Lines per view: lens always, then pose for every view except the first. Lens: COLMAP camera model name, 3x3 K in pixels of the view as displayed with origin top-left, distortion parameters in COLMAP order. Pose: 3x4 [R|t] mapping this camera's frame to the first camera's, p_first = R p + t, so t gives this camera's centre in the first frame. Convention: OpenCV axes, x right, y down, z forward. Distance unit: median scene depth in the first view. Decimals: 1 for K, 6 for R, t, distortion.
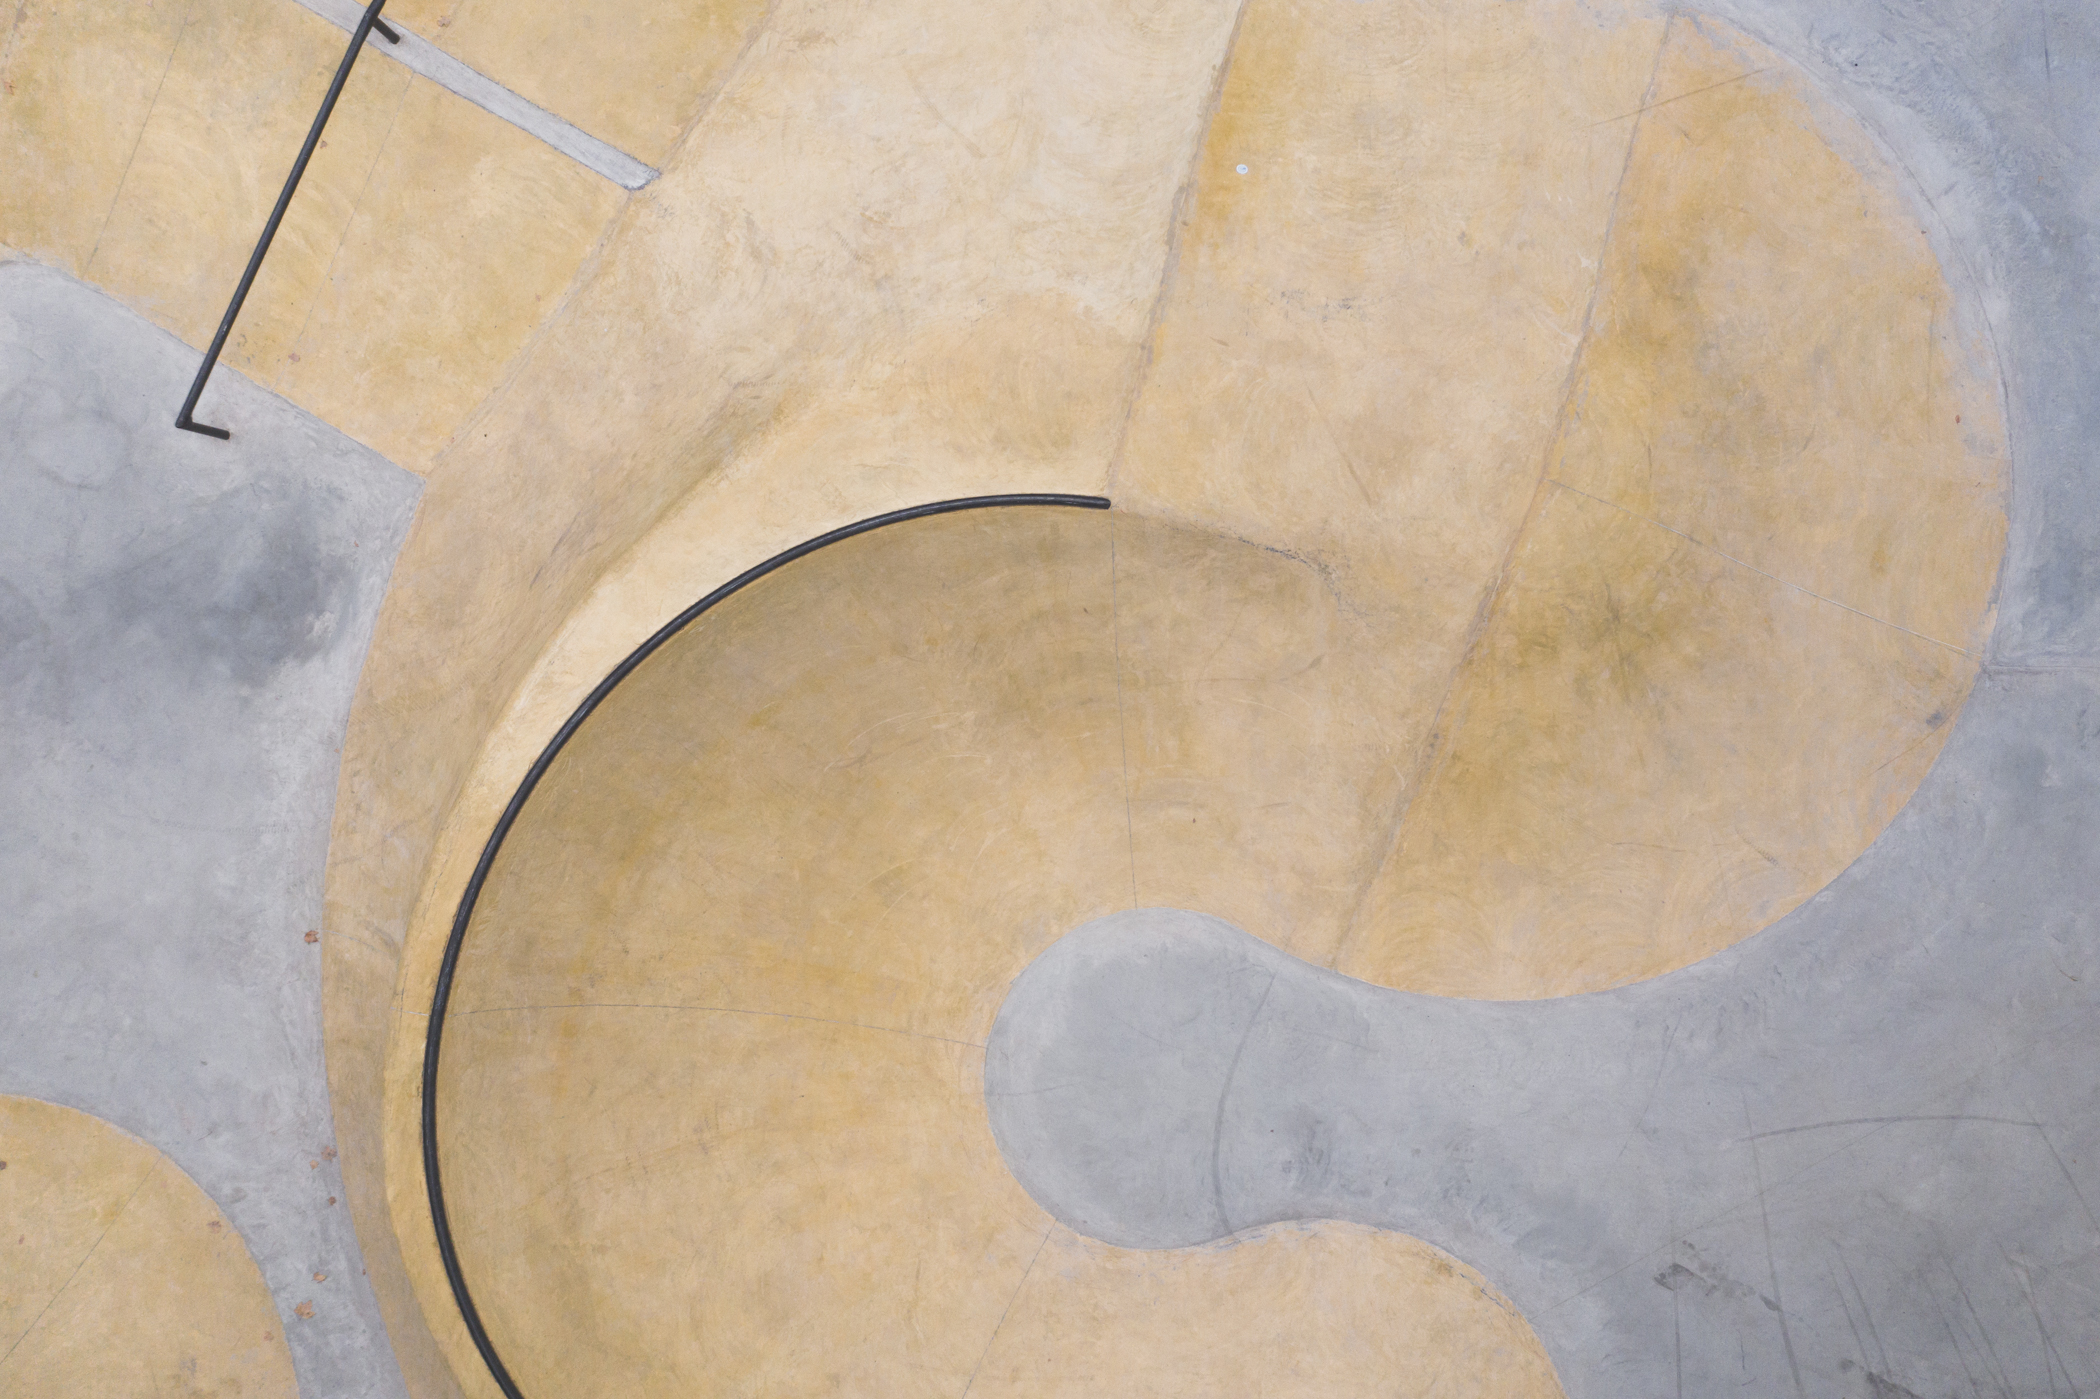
lens RADIAL K [[1631.0, 0, 1059.5], [0, 1631.0, 700.3], [0, 0, 1]] dist [-0.025193, -0.002783]
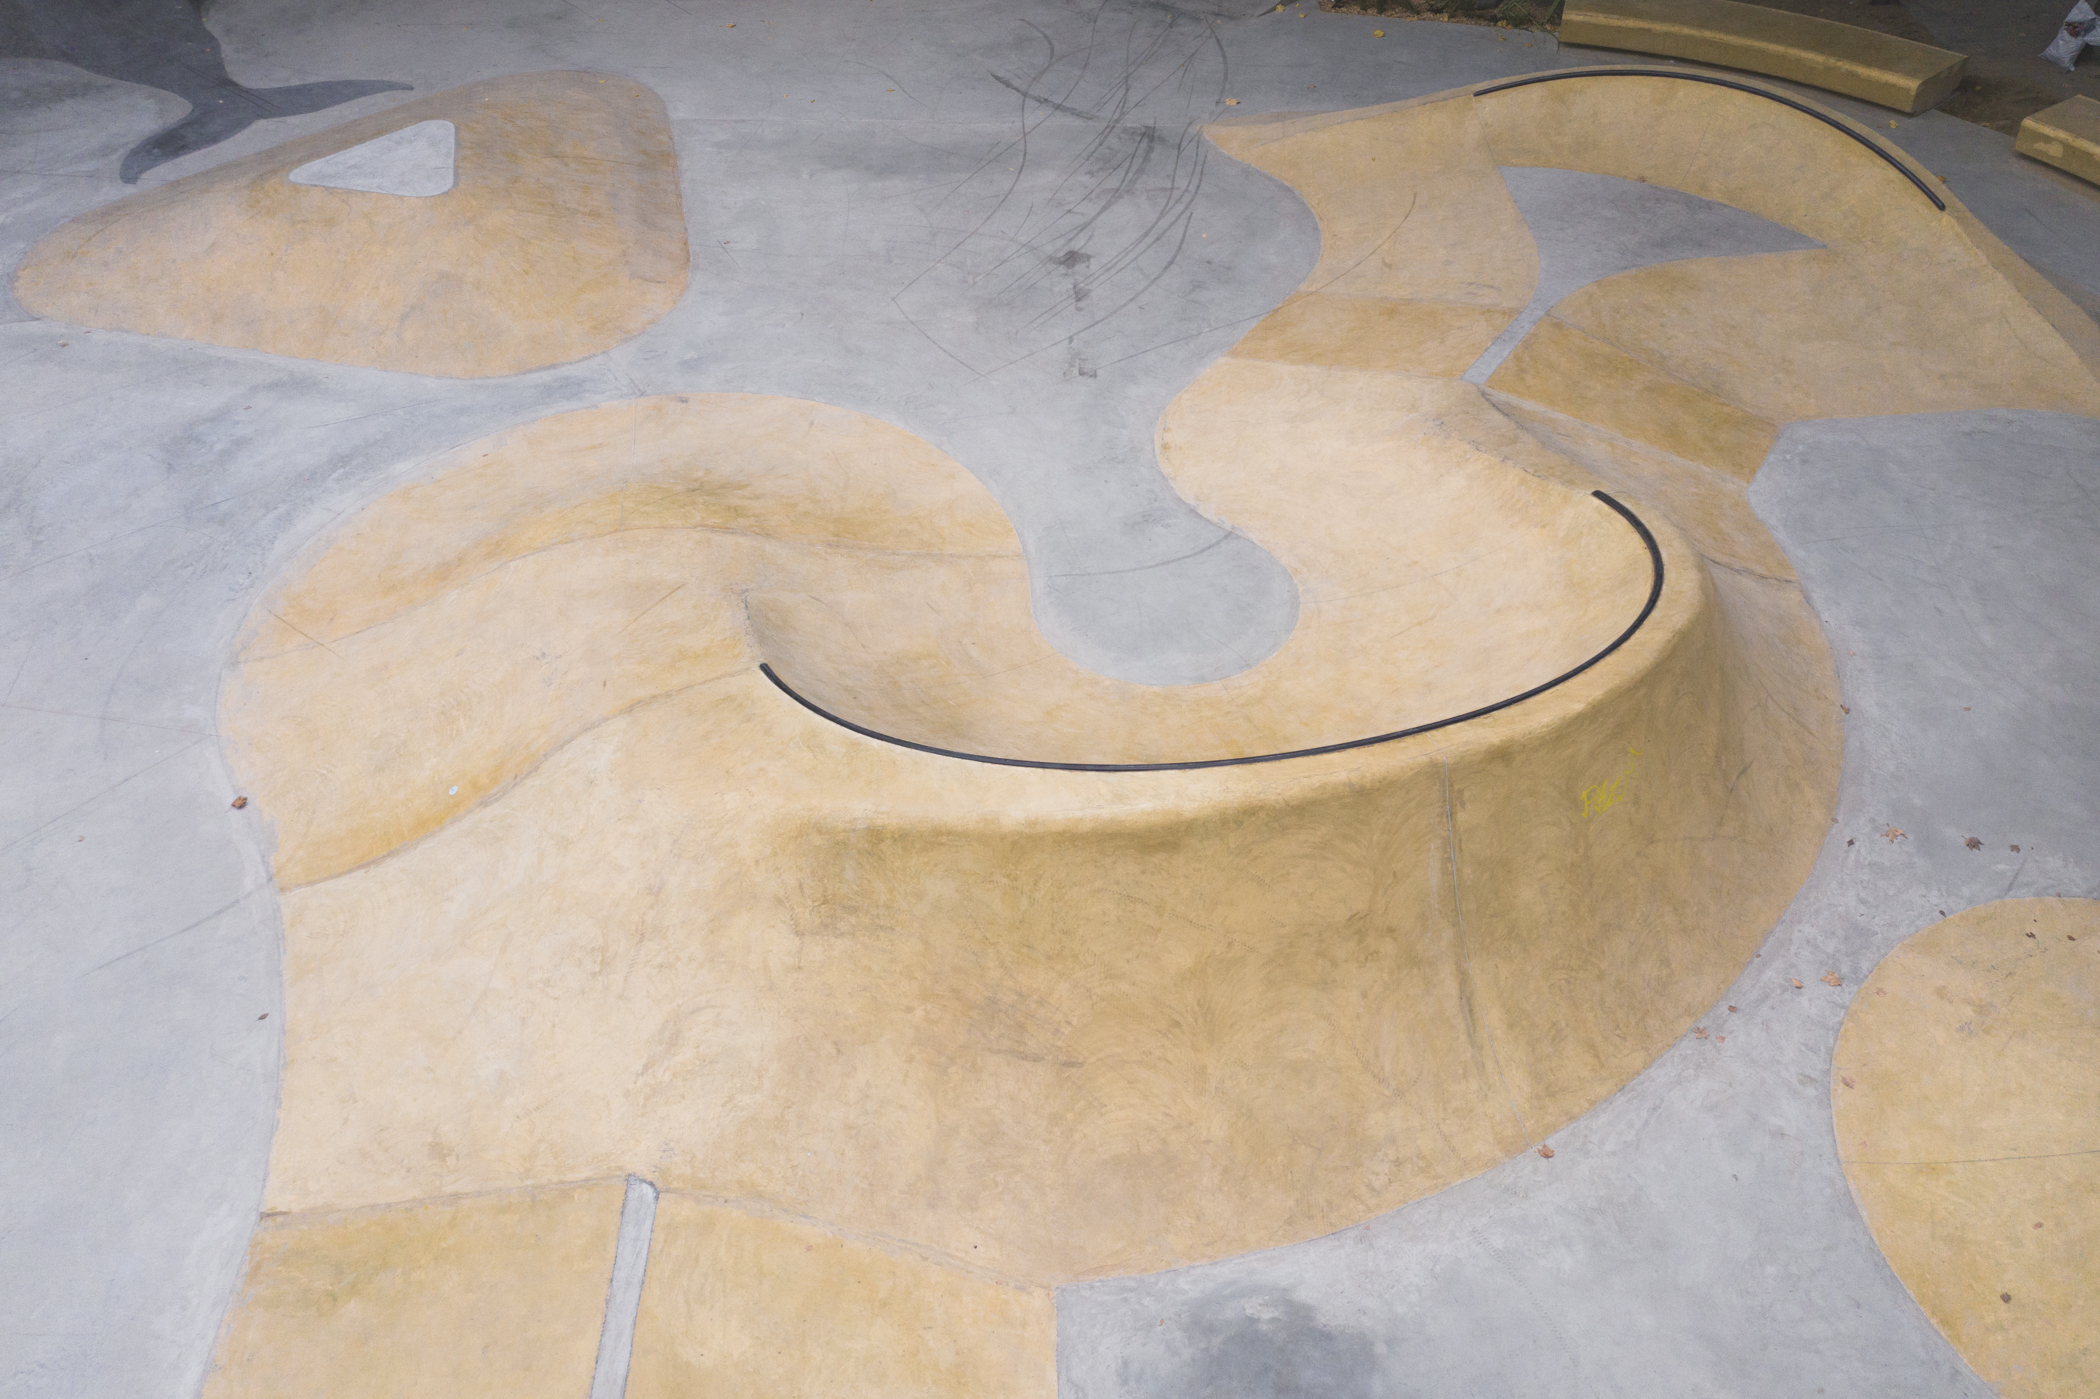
lens RADIAL K [[1631.0, 0, 1059.5], [0, 1631.0, 700.3], [0, 0, 1]] dist [-0.025193, -0.002783]
pose [[-0.510747, -0.573948, 0.640095, -0.780742], [0.858971, -0.371972, 0.351862, -0.328004], [0.036147, 0.729535, 0.682988, 0.175610]]
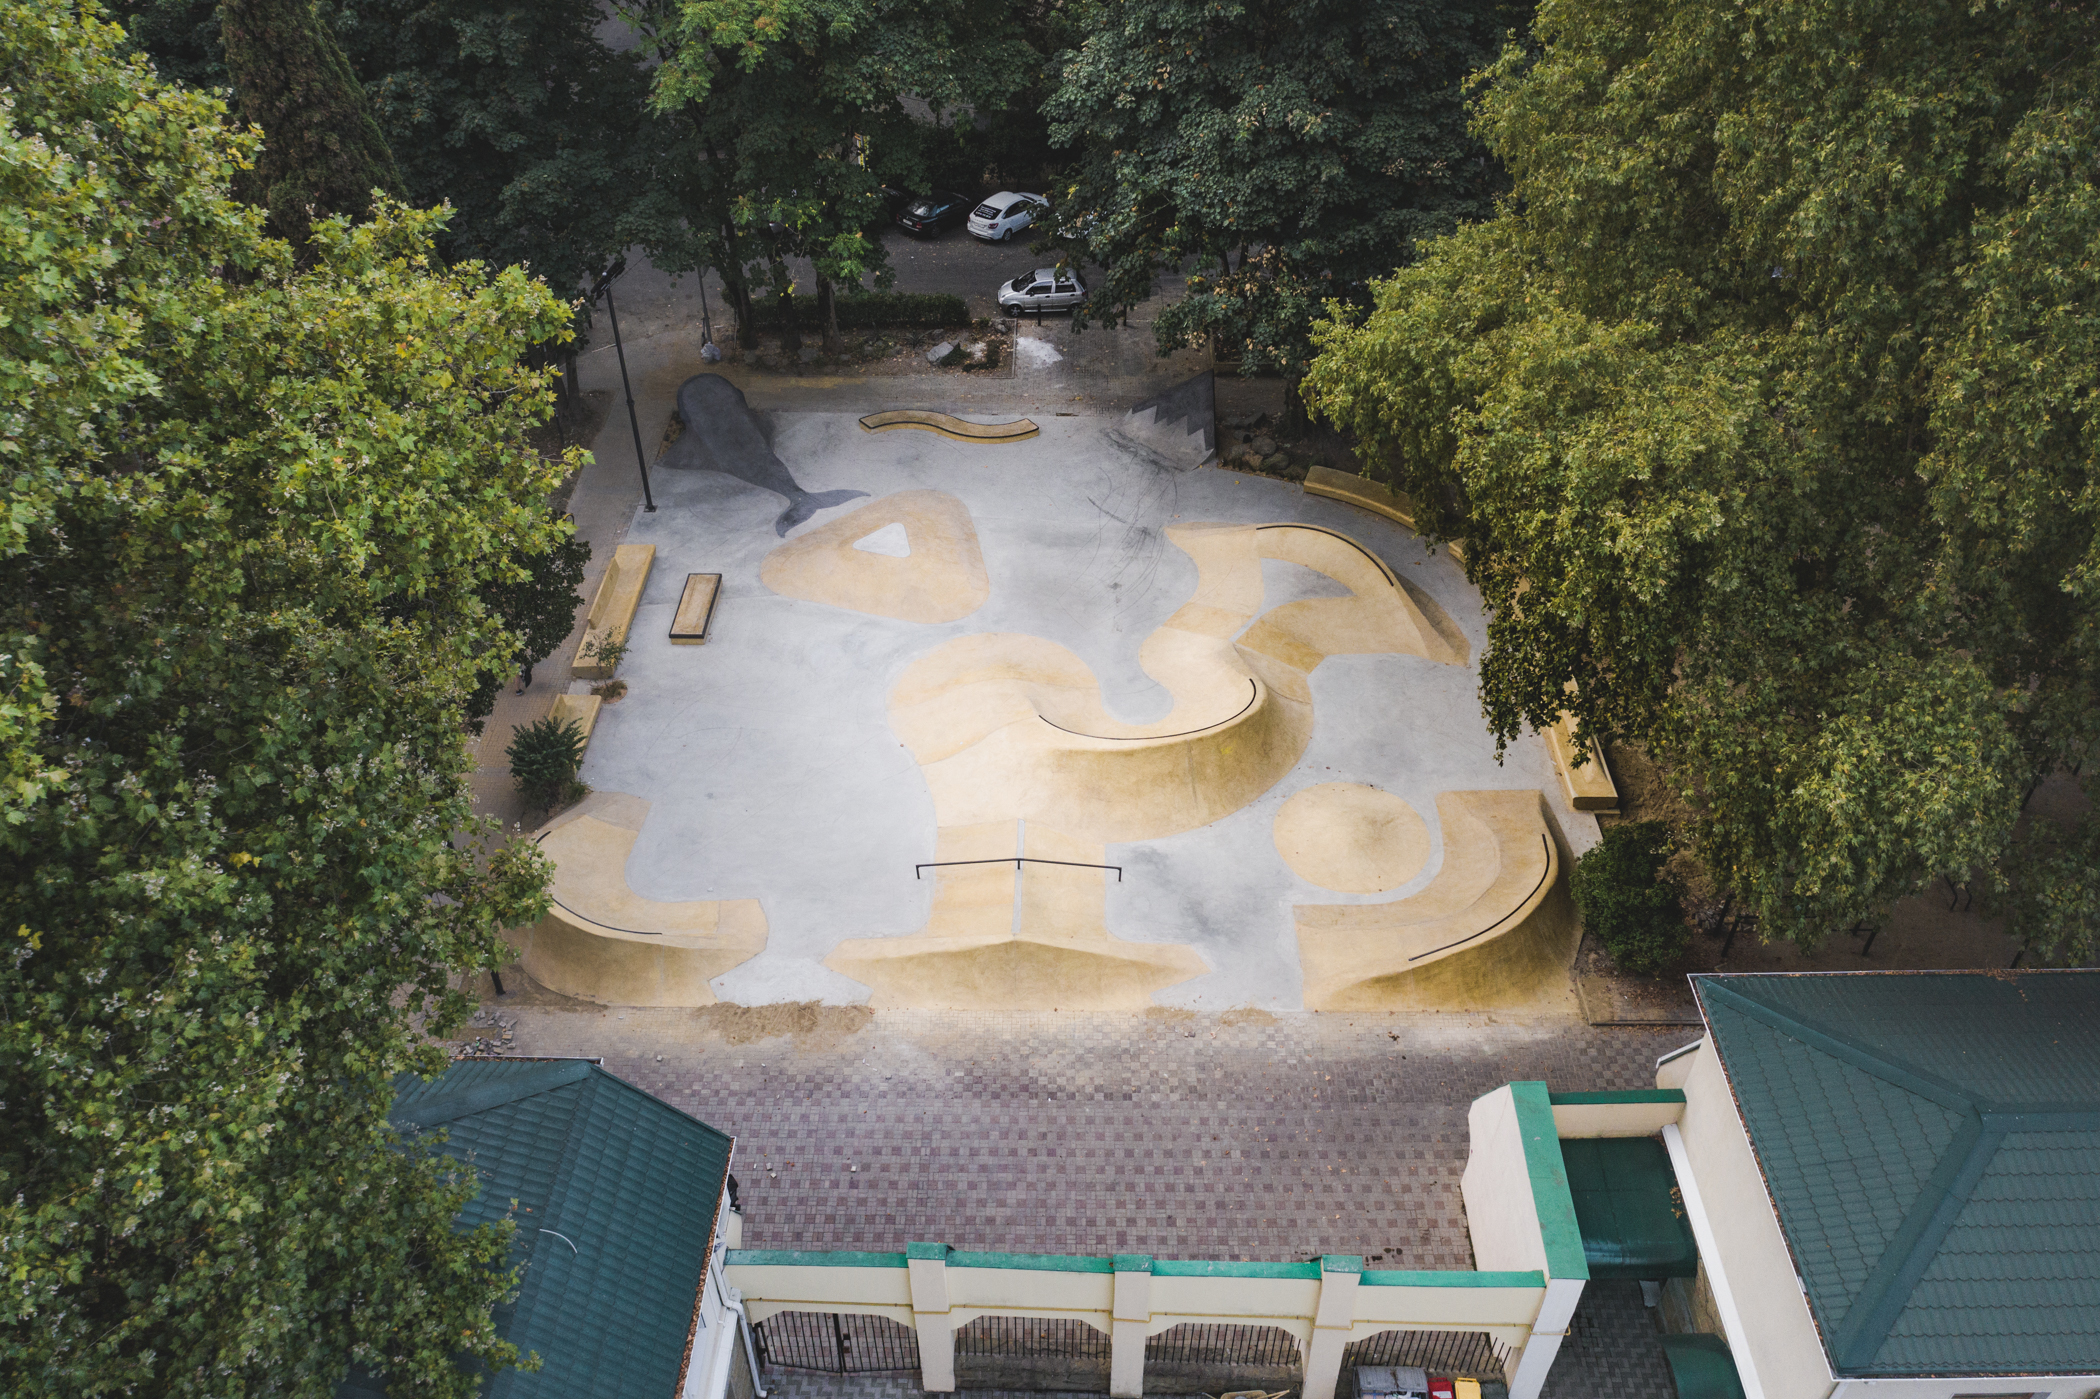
lens RADIAL K [[1631.0, 0, 1059.5], [0, 1631.0, 700.3], [0, 0, 1]] dist [-0.025193, -0.002783]
pose [[-0.478213, -0.564770, 0.672568, -3.056231], [0.878037, -0.324075, 0.352174, -1.656276], [0.019065, 0.758953, 0.650866, -2.120705]]
